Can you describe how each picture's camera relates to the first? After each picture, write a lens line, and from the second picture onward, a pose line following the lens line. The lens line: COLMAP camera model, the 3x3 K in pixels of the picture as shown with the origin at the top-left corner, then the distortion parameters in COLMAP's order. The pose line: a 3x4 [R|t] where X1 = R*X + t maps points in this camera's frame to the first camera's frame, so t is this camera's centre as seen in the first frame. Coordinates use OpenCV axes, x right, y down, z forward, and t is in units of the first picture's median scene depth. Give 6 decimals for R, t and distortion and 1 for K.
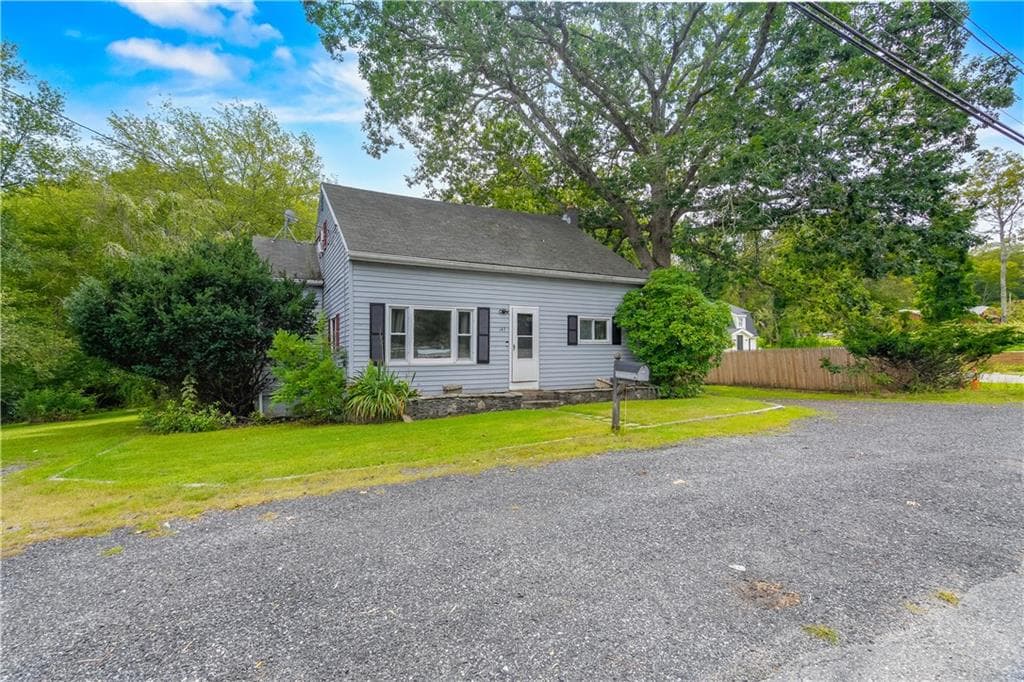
lens RADIAL K [[506.6, 0, 531.1], [0, 506.6, 346.7], [0, 0, 1]] dist [0.010369, 0.002317]
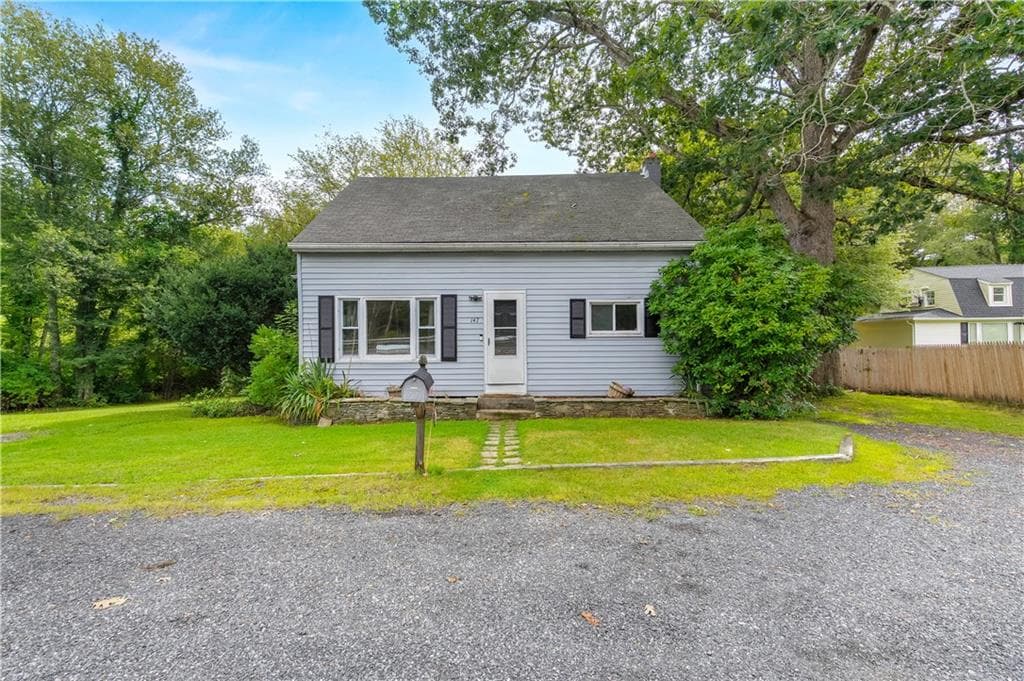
lens RADIAL K [[506.6, 0, 510.8], [0, 506.6, 337.1], [0, 0, 1]] dist [0.010369, 0.002317]
pose [[0.856471, -0.000507, -0.516195, 0.415749], [0.006129, 0.999939, 0.009187, -0.013719], [0.516159, -0.011032, 0.856422, 0.322746]]
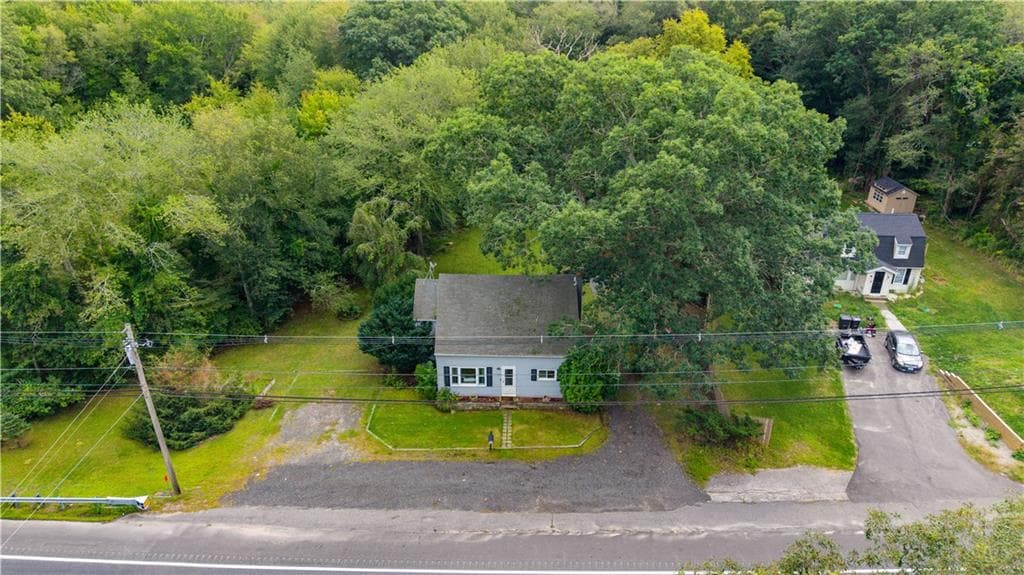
lens RADIAL K [[698.7, 0, 509.6], [0, 698.7, 288.8], [0, 0, 1]] dist [0.006531, 0.002331]
pose [[0.851461, 0.228144, -0.472191, 1.435287], [0.006349, 0.895860, 0.444291, -1.839010], [0.524379, -0.381295, 0.761342, -1.306518]]
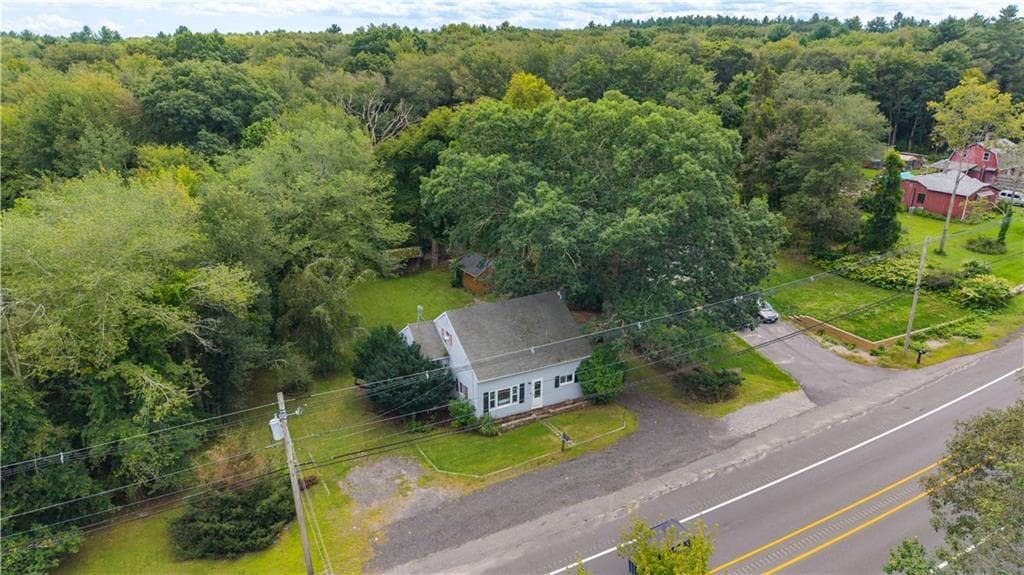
lens RADIAL K [[698.7, 0, 510.9], [0, 698.7, 287.4], [0, 0, 1]] dist [0.006531, 0.002331]
pose [[0.999457, 0.016261, -0.028641, -0.054527], [-0.005331, 0.938025, 0.346526, -1.740548], [0.032501, -0.346185, 0.937603, -2.142872]]
